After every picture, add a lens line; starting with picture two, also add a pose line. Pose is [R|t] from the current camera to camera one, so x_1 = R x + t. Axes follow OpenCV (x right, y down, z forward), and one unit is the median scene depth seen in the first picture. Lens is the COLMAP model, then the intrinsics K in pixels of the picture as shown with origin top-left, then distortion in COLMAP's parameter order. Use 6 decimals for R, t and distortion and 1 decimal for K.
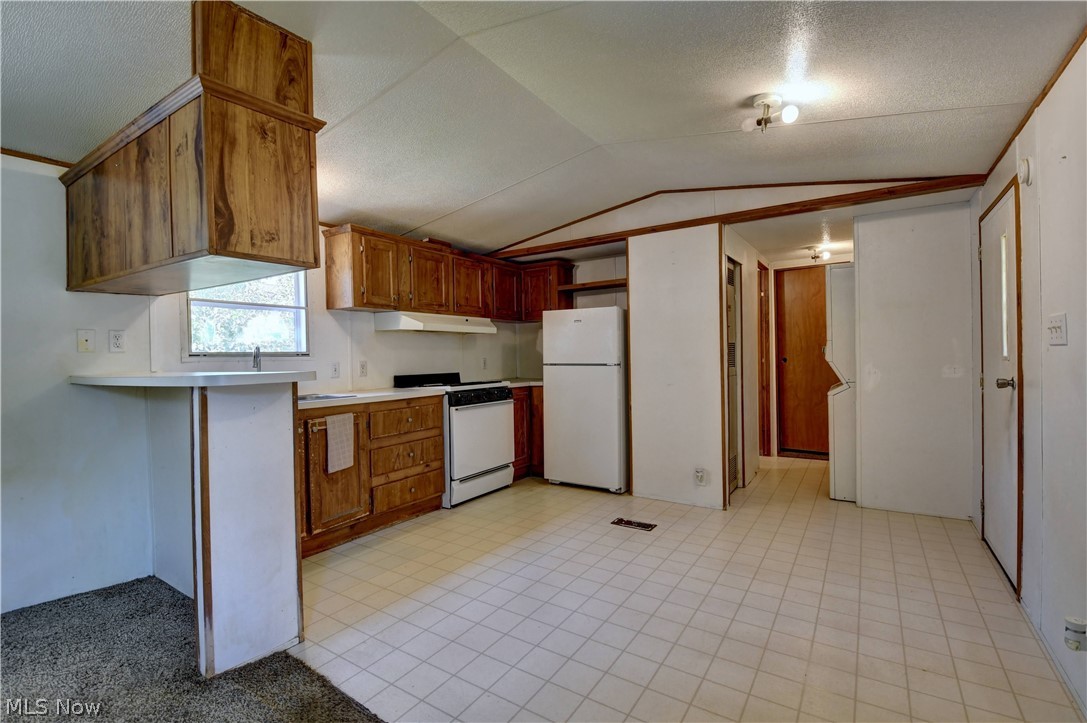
lens RADIAL K [[473.5, 0, 543.5], [0, 473.5, 361.5], [0, 0, 1]] dist [0.000415, -0.011036]
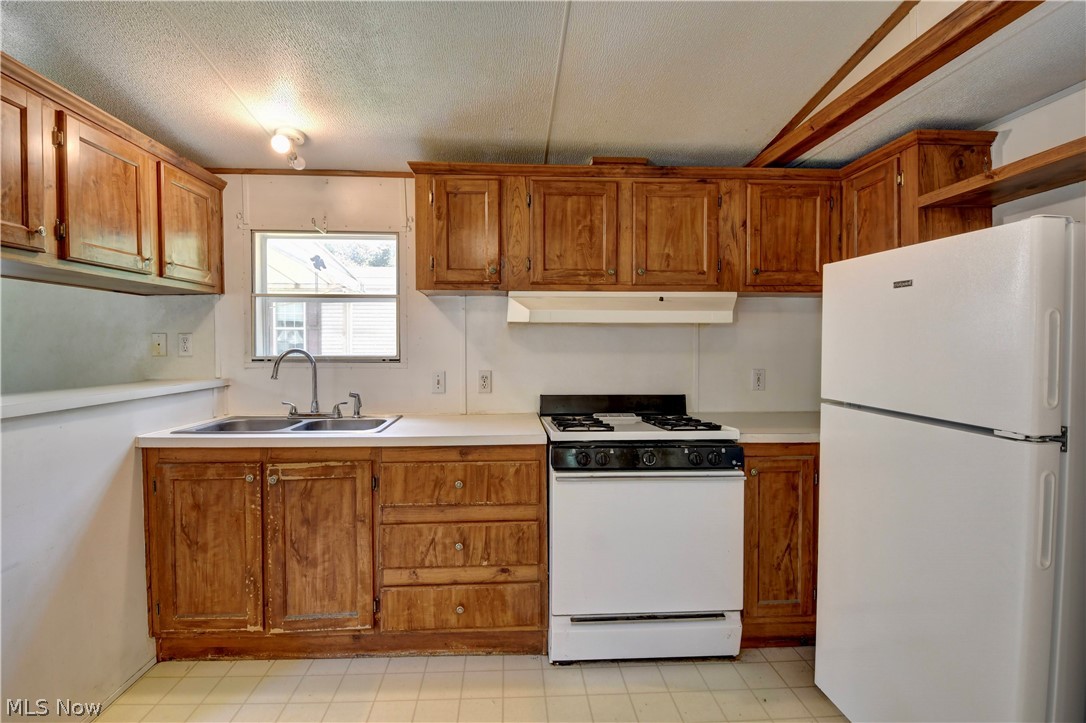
lens RADIAL K [[493.0, 0, 540.1], [0, 493.0, 348.8], [0, 0, 1]] dist [0.005001, -0.018018]
pose [[0.598687, 0.026320, -0.800551, 0.221408], [-0.020746, 0.999634, 0.017350, -0.045876], [0.800715, 0.006221, 0.599014, 0.666444]]
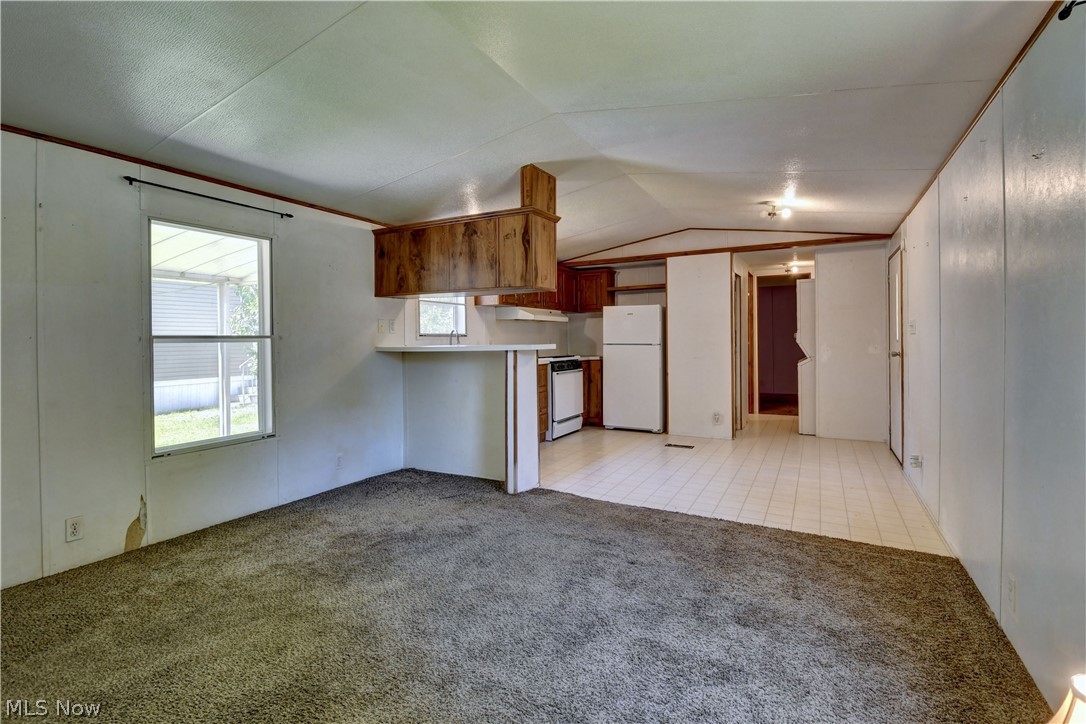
lens RADIAL K [[481.3, 0, 534.4], [0, 481.3, 342.1], [0, 0, 1]] dist [-0.009151, -0.000262]
pose [[0.997957, 0.008152, 0.063372, -0.349569], [-0.007699, 0.999943, -0.007392, 0.014123], [-0.063429, 0.006889, 0.997963, -0.495850]]
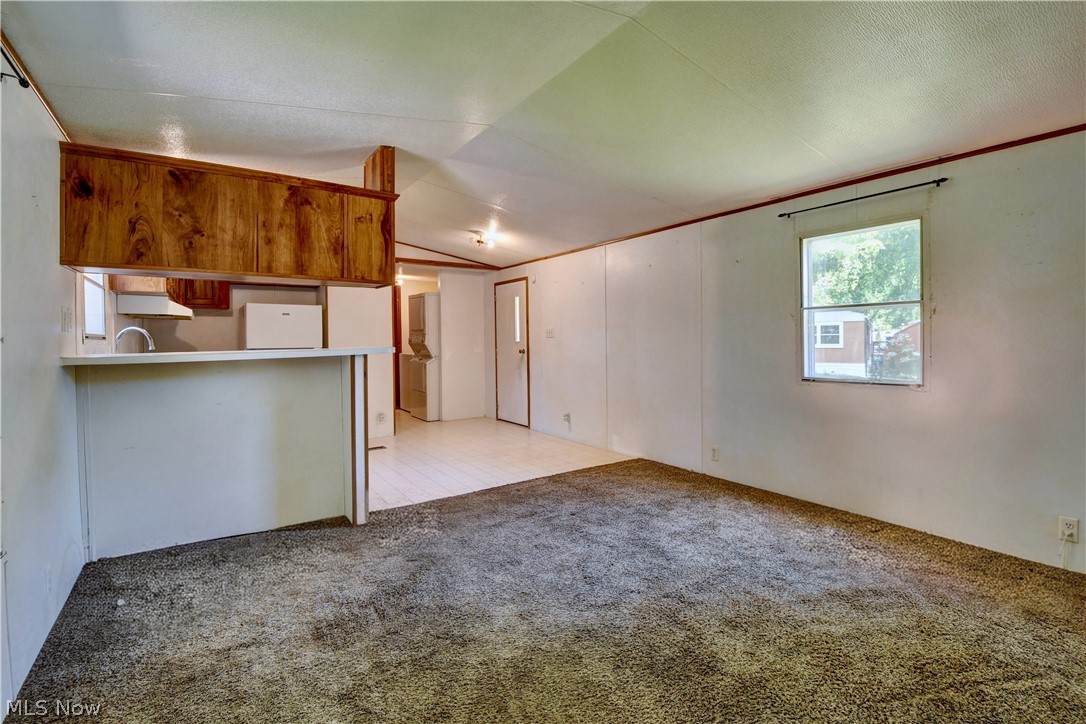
lens RADIAL K [[493.0, 0, 540.1], [0, 493.0, 349.3], [0, 0, 1]] dist [0.005001, -0.018018]
pose [[0.399184, -0.008978, 0.916827, -0.971908], [0.016877, 0.999855, 0.002443, 0.017890], [-0.916716, 0.014498, 0.399277, -0.149618]]
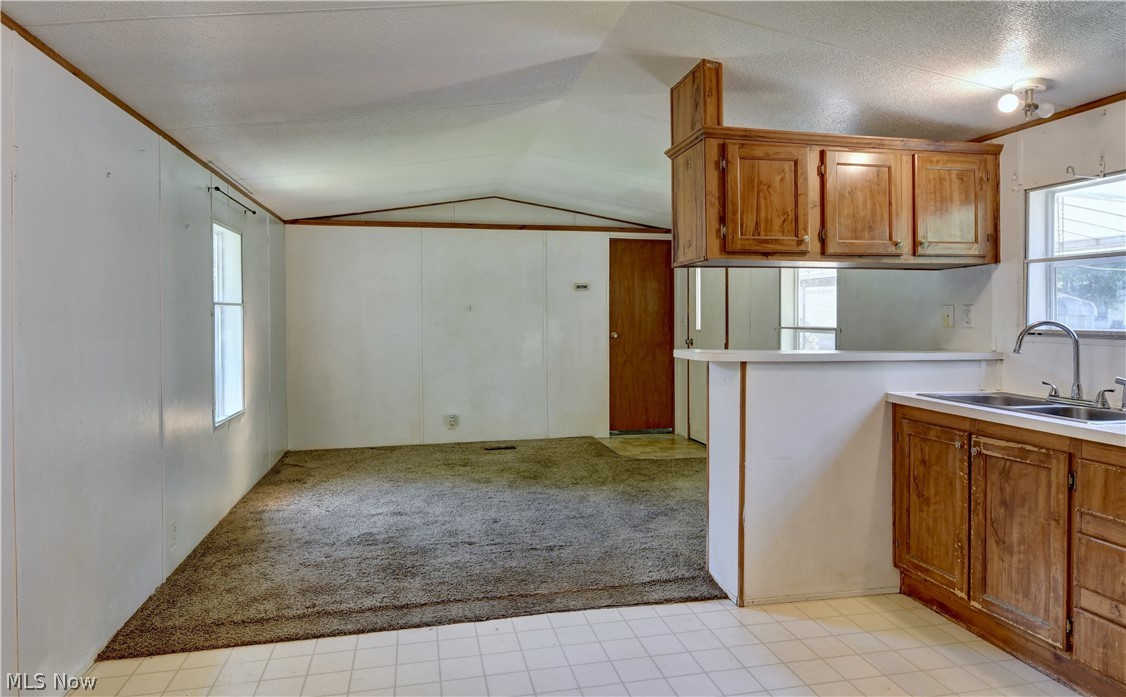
lens RADIAL K [[694.9, 0, 561.1], [0, 694.9, 321.0], [0, 0, 1]] dist [0.000160, -0.002272]
pose [[-0.700167, 0.023079, -0.713606, 0.468346], [0.001448, 0.999521, 0.030905, -0.053497], [0.713978, 0.020606, -0.699865, 0.953958]]
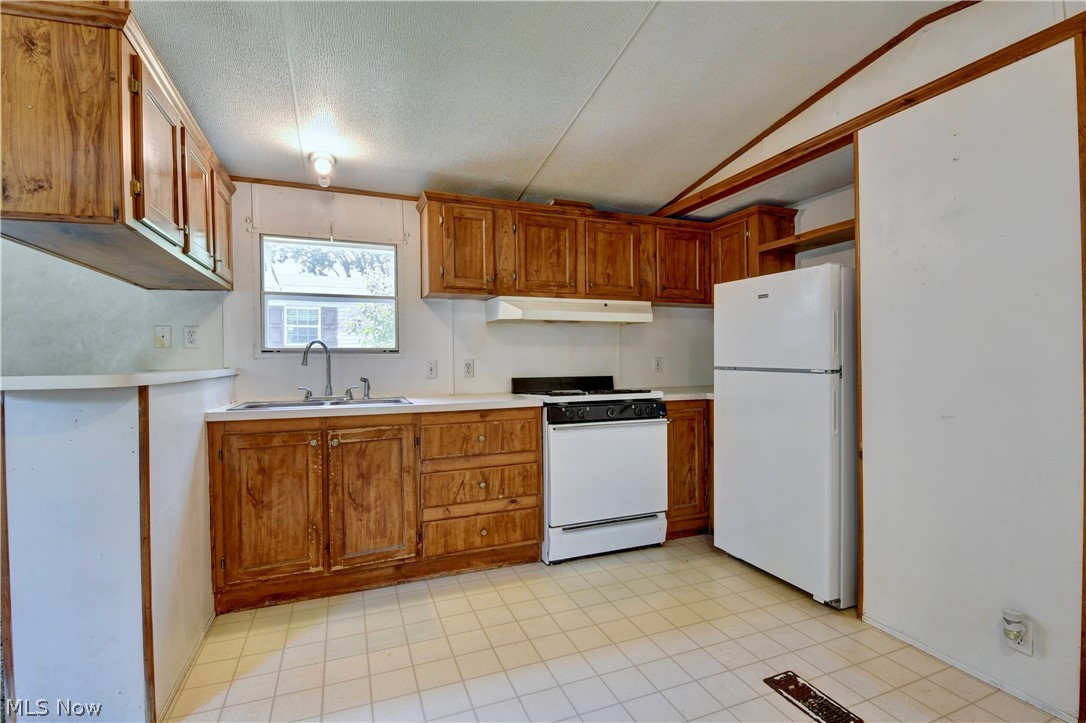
lens RADIAL K [[484.1, 0, 550.0], [0, 484.1, 358.9], [0, 0, 1]] dist [0.001985, -0.011439]
pose [[0.825409, 0.011701, -0.564414, 0.219661], [-0.012472, 0.999919, 0.002490, -0.005561], [0.564398, 0.004984, 0.825488, 0.392269]]
